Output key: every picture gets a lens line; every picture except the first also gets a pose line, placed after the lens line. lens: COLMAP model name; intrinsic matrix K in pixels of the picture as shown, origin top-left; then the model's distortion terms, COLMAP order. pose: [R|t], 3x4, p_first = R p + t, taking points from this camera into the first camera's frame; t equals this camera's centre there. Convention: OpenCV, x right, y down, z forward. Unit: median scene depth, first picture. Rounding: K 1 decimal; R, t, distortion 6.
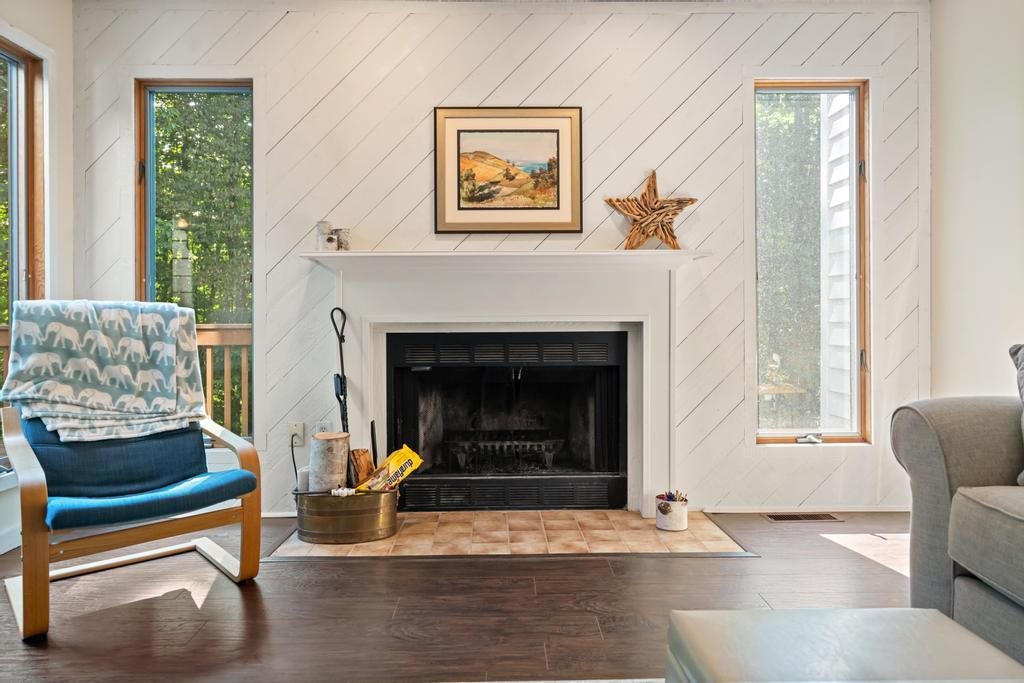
lens RADIAL K [[680.7, 0, 508.2], [0, 680.7, 319.8], [0, 0, 1]] dist [-0.001438, -0.003221]
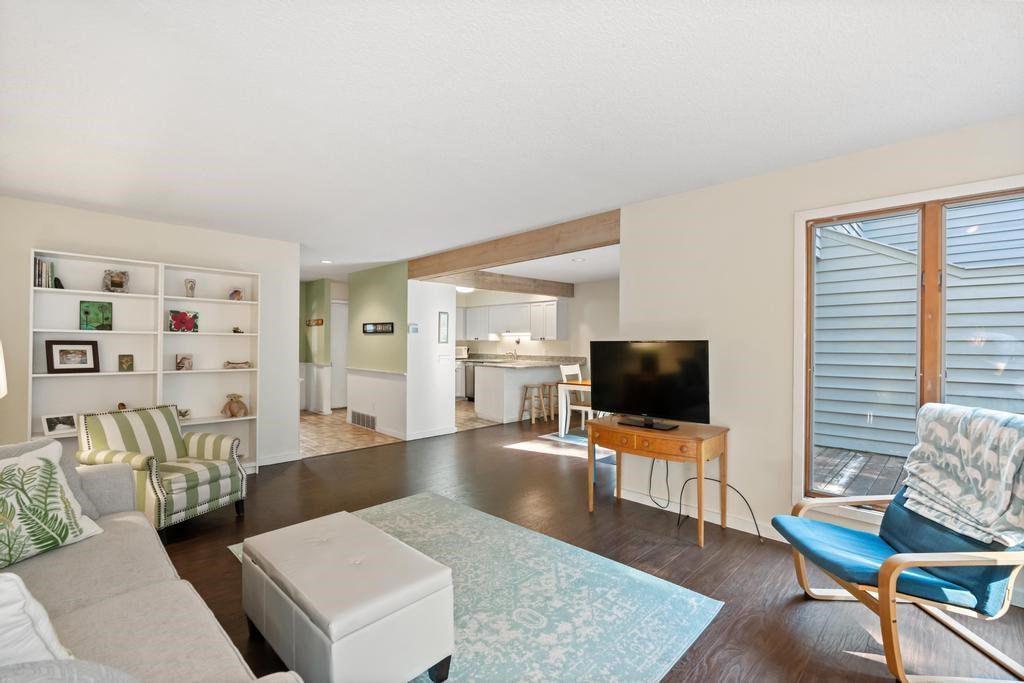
lens RADIAL K [[449.5, 0, 512.0], [0, 449.5, 341.5], [0, 0, 1]] dist [-0.000966, -0.000209]
pose [[-0.716505, -0.002741, -0.697577, 0.419266], [-0.007213, 0.999968, 0.003479, -0.117028], [0.697545, 0.007524, -0.716502, 0.818924]]
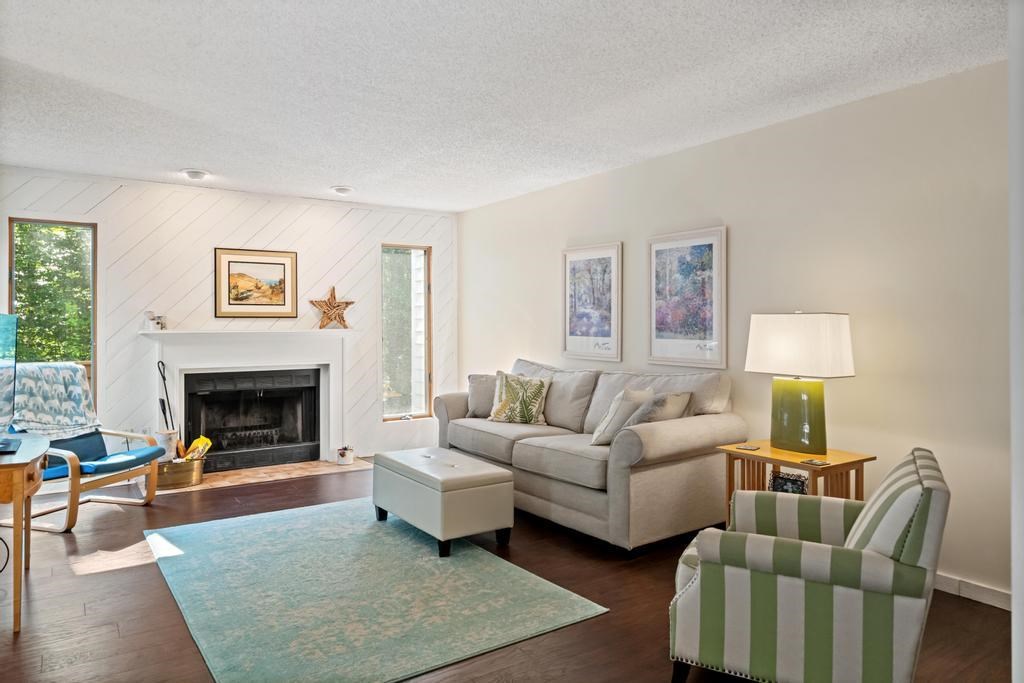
lens RADIAL K [[672.4, 0, 510.0], [0, 672.4, 322.1], [0, 0, 1]] dist [-0.006013, -0.000162]
pose [[0.838512, 0.004746, 0.544863, -0.432511], [0.003592, 0.999892, -0.014239, -0.089202], [-0.544872, 0.013897, 0.838404, -0.941610]]
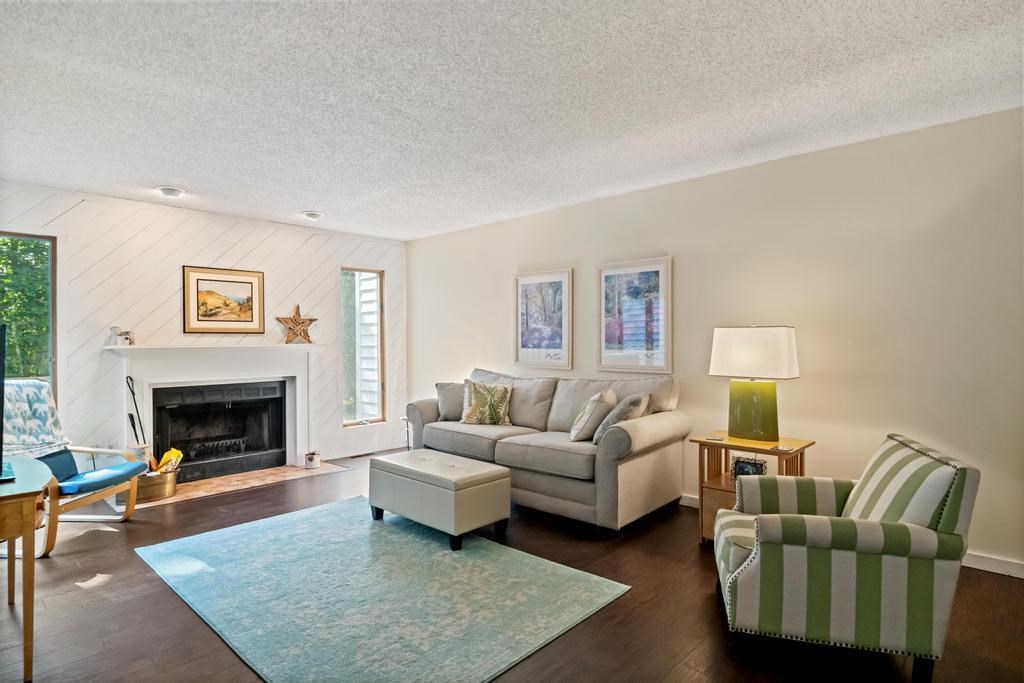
lens RADIAL K [[542.0, 0, 512.0], [0, 542.0, 341.5], [0, 0, 1]] dist [-0.003945, -0.001020]
pose [[0.700567, -0.001015, 0.713586, -0.548673], [0.010423, 0.999907, -0.008810, -0.083916], [-0.713511, 0.013610, 0.700512, -0.695886]]
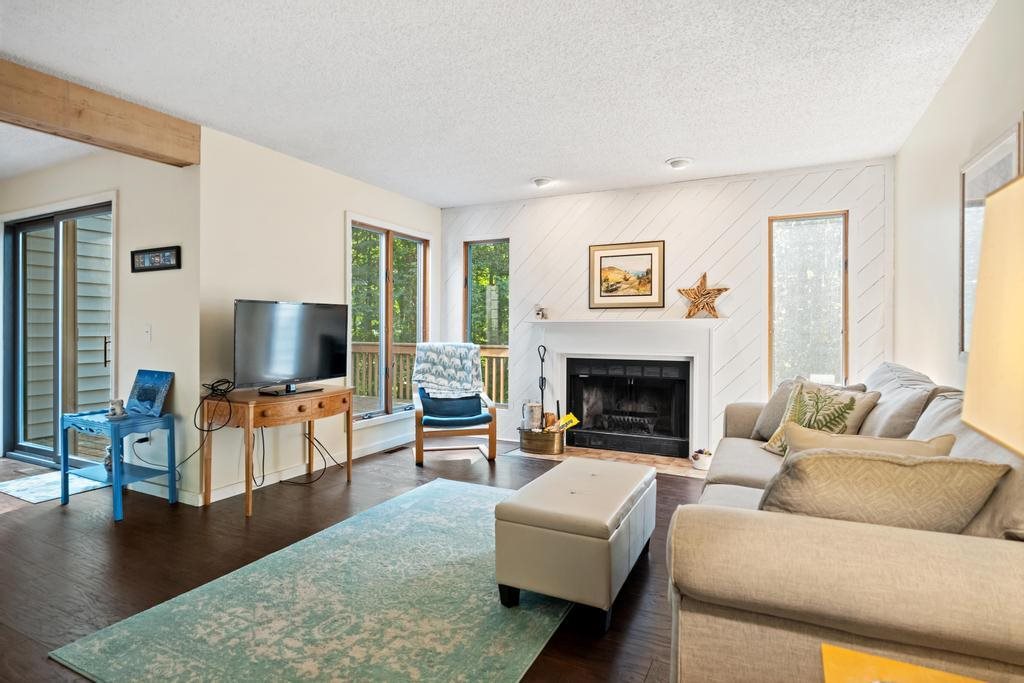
lens RADIAL K [[539.2, 0, 506.6], [0, 539.2, 328.5], [0, 0, 1]] dist [-0.002029, -0.000183]
pose [[0.880873, 0.007243, -0.473296, 0.440750], [-0.011085, 0.999924, -0.005328, -0.059493], [0.473222, 0.009940, 0.880887, -0.524321]]
